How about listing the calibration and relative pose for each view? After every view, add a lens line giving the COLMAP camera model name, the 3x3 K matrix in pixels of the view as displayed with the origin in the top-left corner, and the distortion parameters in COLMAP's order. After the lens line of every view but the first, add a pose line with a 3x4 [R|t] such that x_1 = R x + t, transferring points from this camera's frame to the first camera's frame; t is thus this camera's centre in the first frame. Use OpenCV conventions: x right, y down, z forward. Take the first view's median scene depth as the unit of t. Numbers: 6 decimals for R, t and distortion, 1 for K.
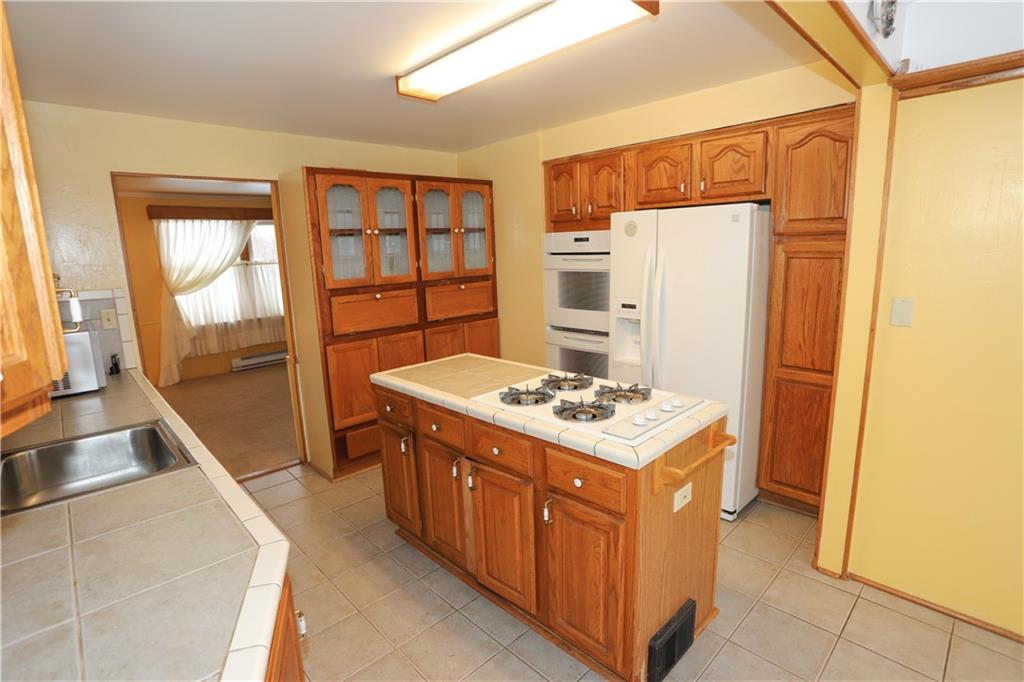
lens RADIAL K [[498.6, 0, 511.3], [0, 498.6, 331.6], [0, 0, 1]] dist [-0.082089, 0.041877]
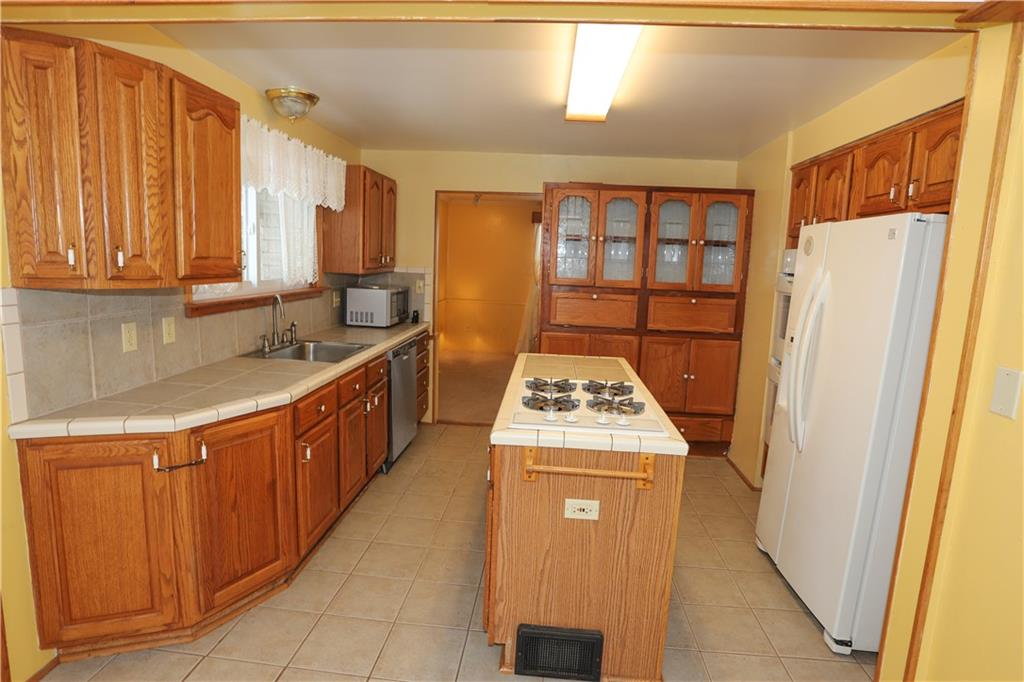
lens RADIAL K [[498.6, 0, 511.3], [0, 498.6, 331.6], [0, 0, 1]] dist [-0.082089, 0.041877]
pose [[0.669213, 0.171720, -0.722956, 0.390319], [-0.187775, 0.980435, 0.059062, -0.023449], [0.718954, 0.096228, 0.688364, 0.104021]]
